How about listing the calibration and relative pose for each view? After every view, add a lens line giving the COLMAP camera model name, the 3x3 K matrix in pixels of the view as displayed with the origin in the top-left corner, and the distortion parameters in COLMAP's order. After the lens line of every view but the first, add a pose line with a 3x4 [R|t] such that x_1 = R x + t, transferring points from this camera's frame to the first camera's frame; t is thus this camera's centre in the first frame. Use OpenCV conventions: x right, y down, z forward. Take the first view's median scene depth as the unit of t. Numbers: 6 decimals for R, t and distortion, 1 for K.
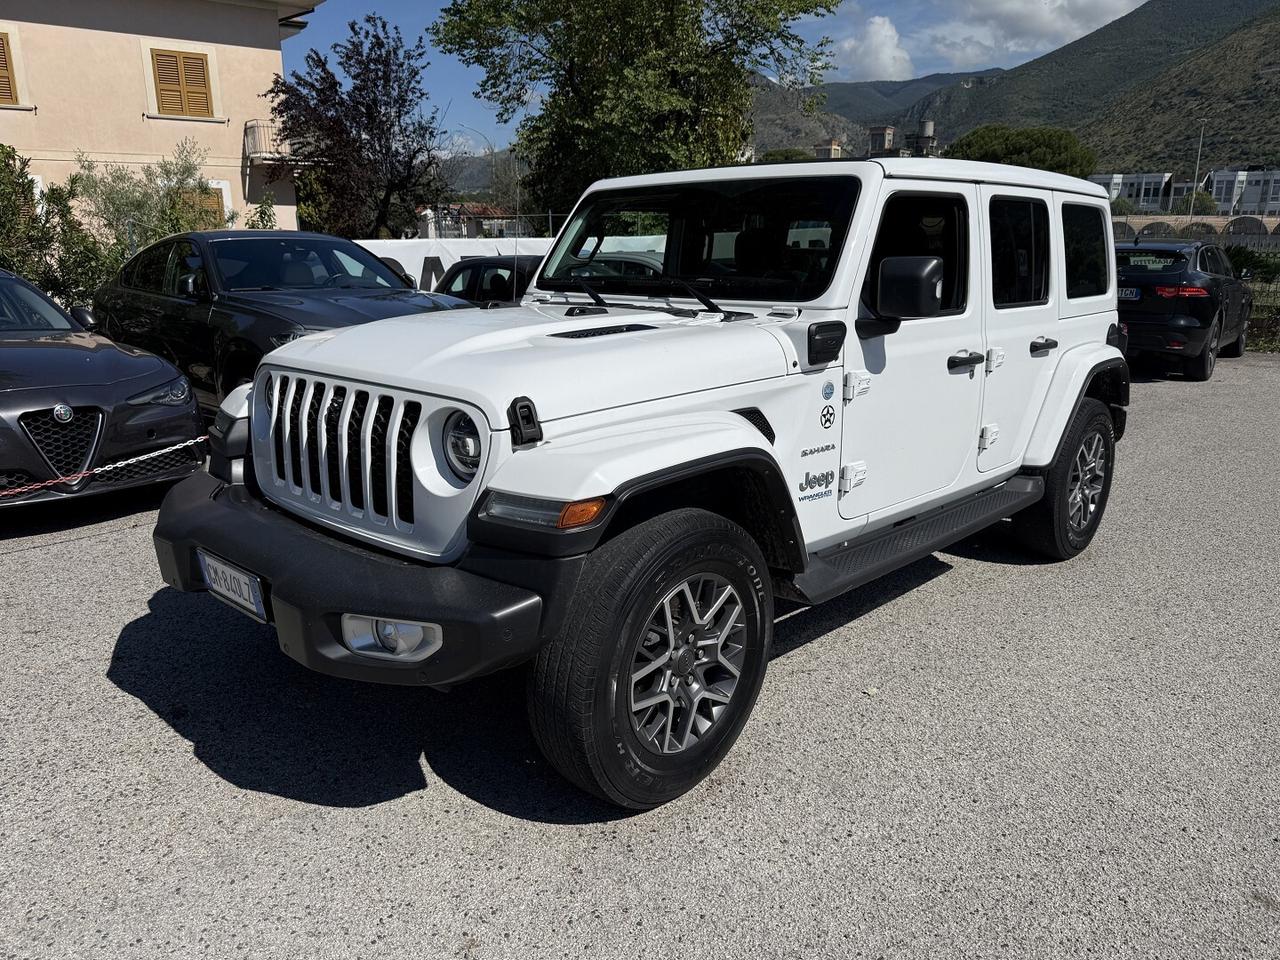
lens RADIAL K [[933.4, 0, 620.0], [0, 933.4, 481.5], [0, 0, 1]] dist [0.038299, -0.037533]
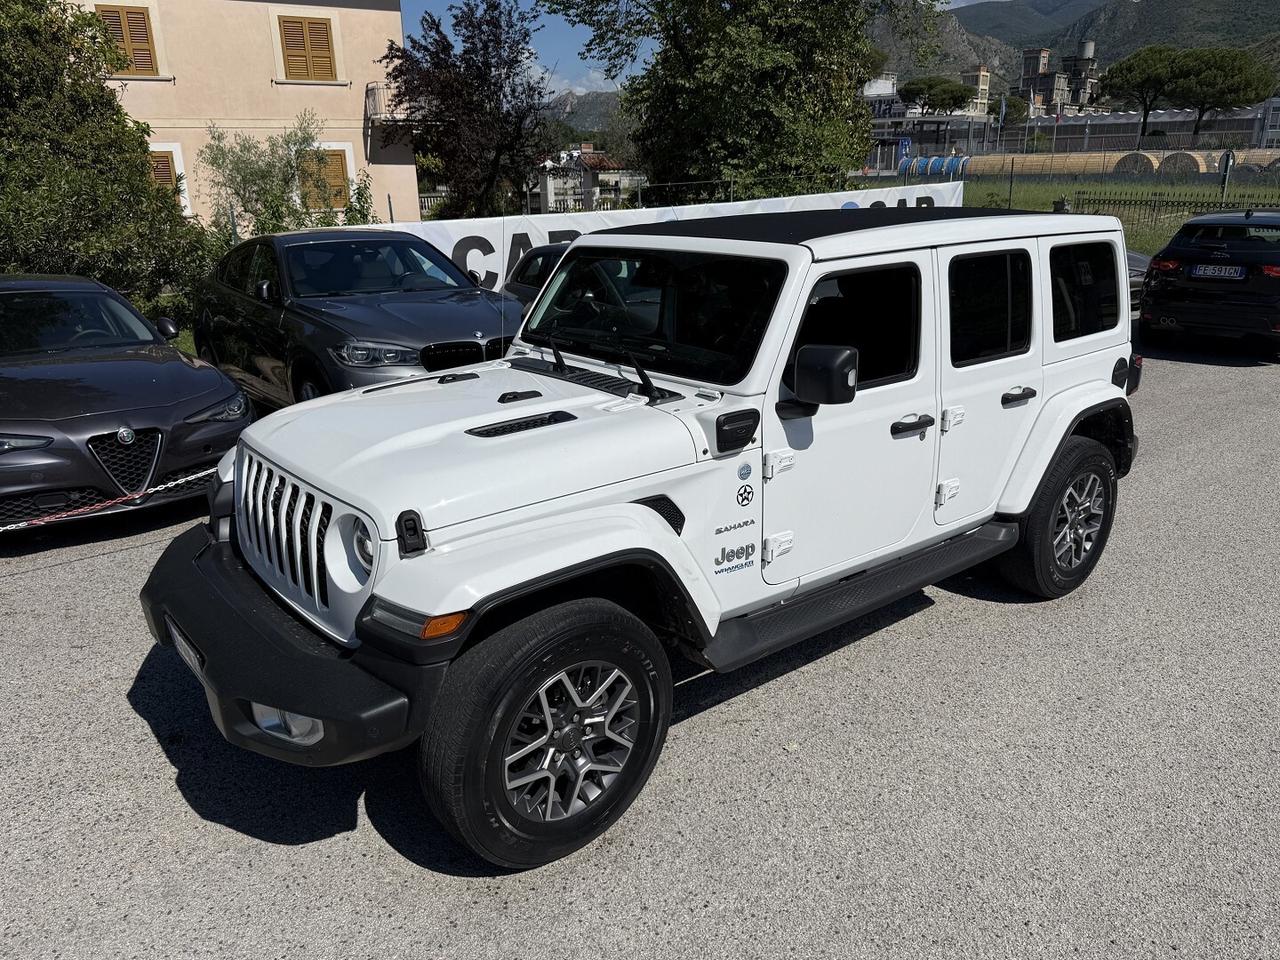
lens RADIAL K [[933.4, 0, 637.1], [0, 933.4, 469.2], [0, 0, 1]] dist [0.038299, -0.037533]
pose [[0.992437, 0.021243, -0.120901, 0.195698], [-0.014801, 0.998435, 0.053938, -0.132520], [0.121857, -0.051741, 0.991198, -0.053135]]
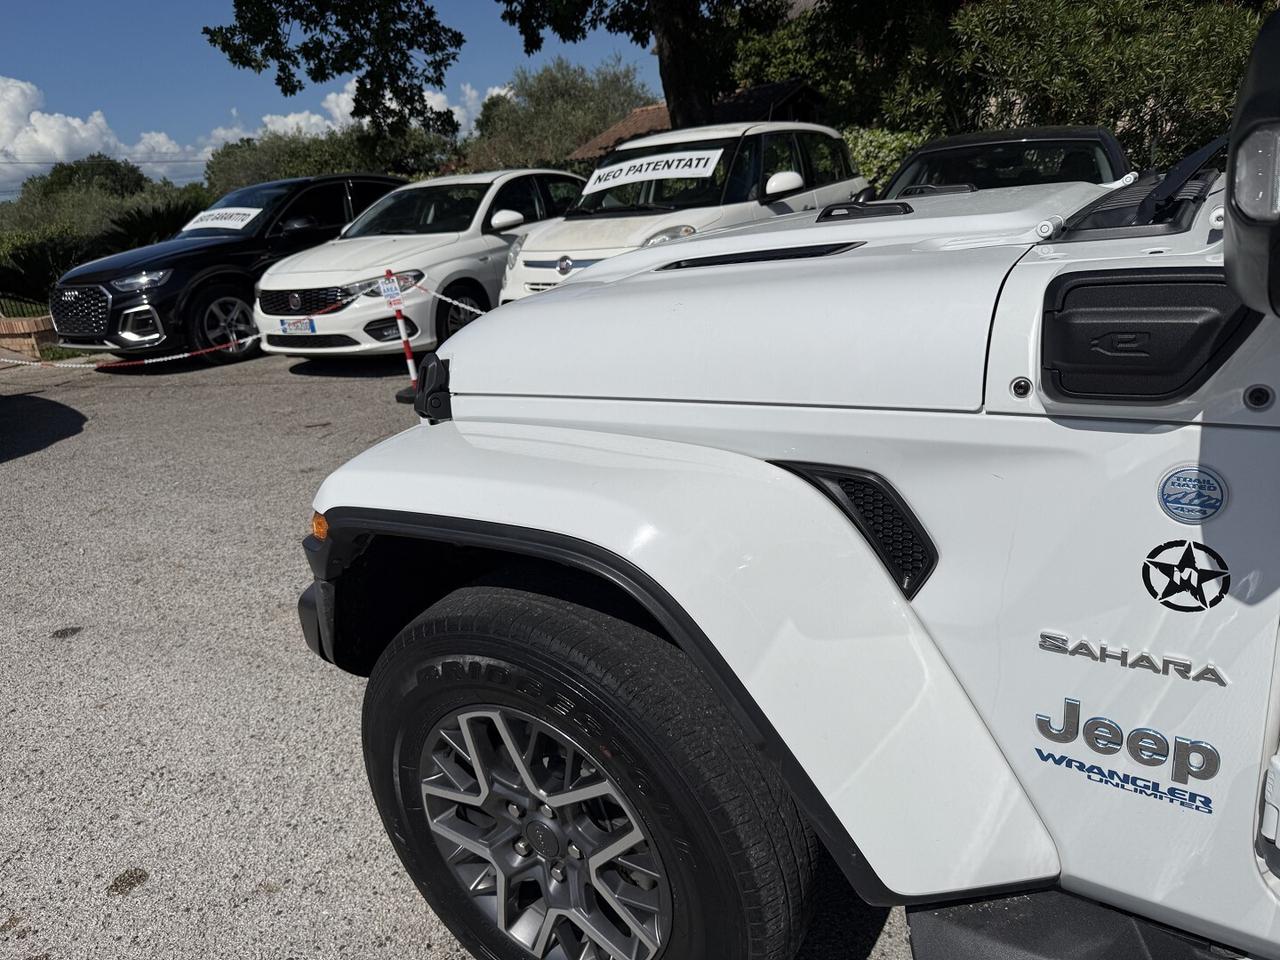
lens RADIAL K [[917.4, 0, 635.4], [0, 917.4, 485.1], [0, 0, 1]] dist [0.016469, -0.014782]
pose [[0.187702, 0.296926, -0.936271, 0.399499], [-0.130384, 0.952310, 0.275873, -0.136358], [0.973534, 0.070293, 0.217465, 0.647824]]
